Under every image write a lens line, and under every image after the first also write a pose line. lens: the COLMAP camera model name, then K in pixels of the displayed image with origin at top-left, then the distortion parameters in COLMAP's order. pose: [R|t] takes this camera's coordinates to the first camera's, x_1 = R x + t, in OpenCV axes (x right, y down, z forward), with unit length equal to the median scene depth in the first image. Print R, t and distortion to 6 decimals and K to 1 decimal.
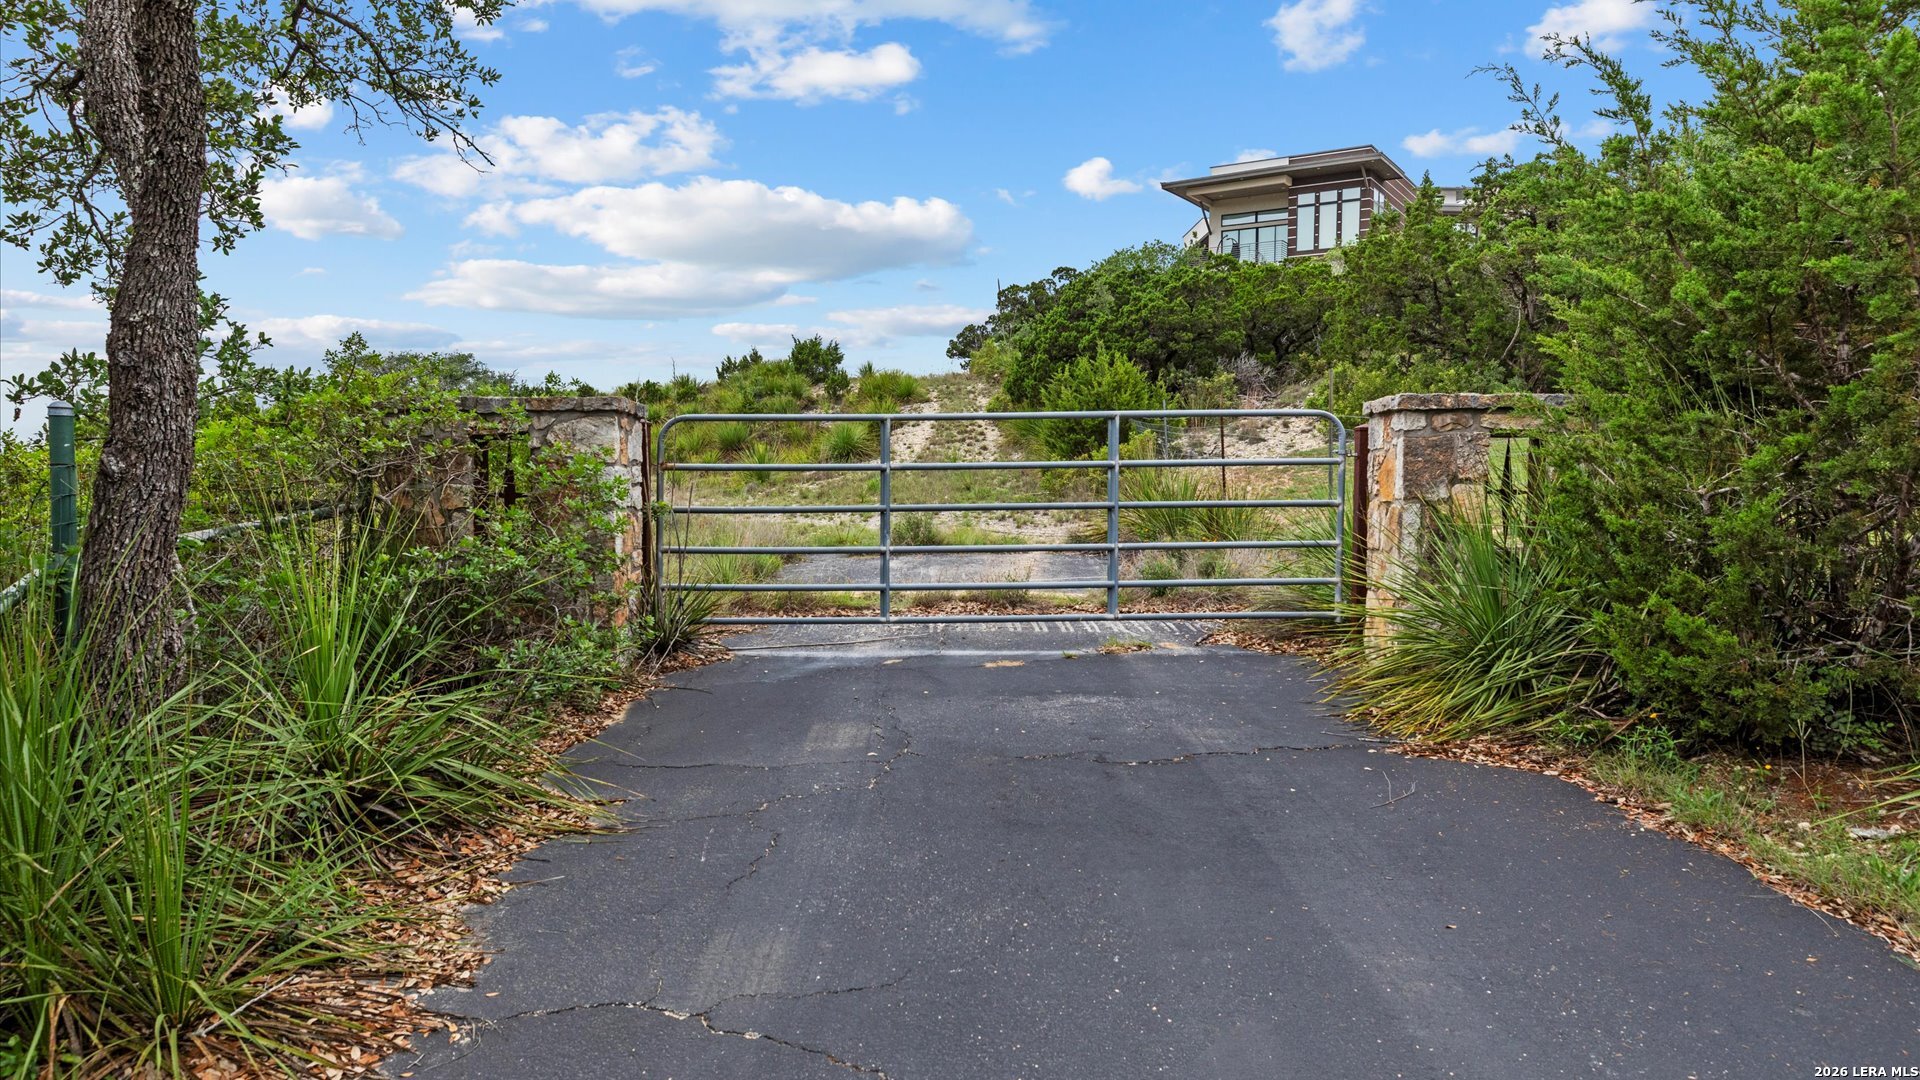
lens RADIAL K [[1262.5, 0, 964.4], [0, 1262.5, 534.7], [0, 0, 1]] dist [-0.001100, -0.002029]
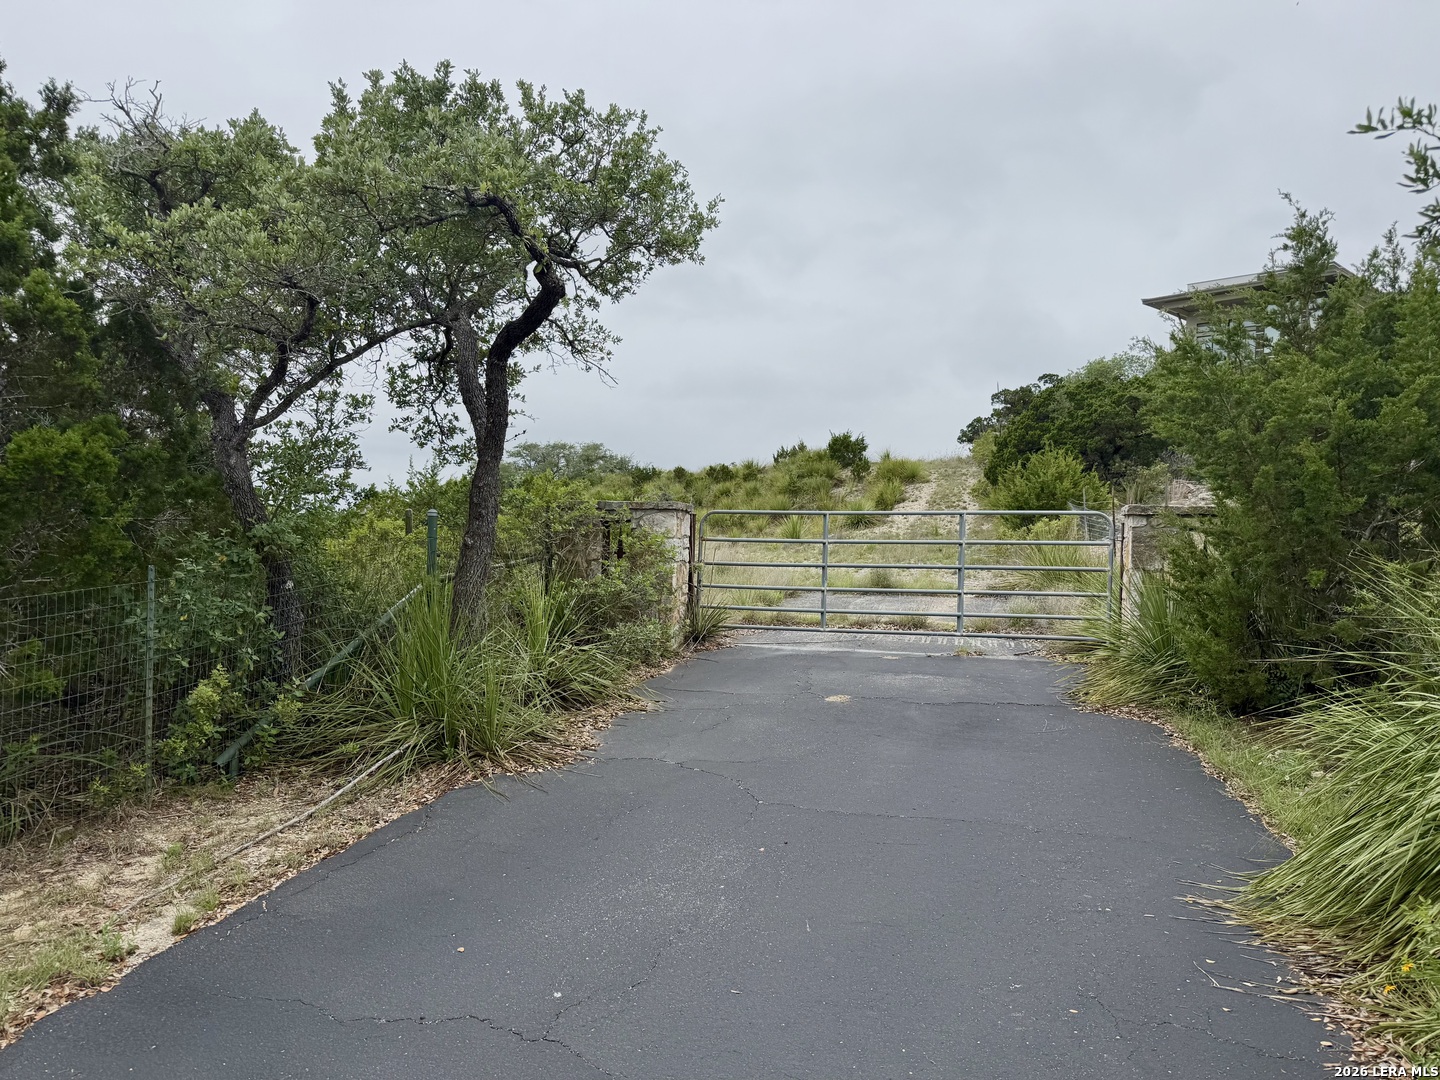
lens RADIAL K [[997.7, 0, 720.9], [0, 997.7, 539.7], [0, 0, 1]] dist [0.068637, -0.001225]
pose [[0.968633, 0.020660, -0.247634, 0.113879], [-0.030968, 0.998805, -0.037806, 0.000463], [0.246557, 0.044289, 0.968116, -0.299982]]
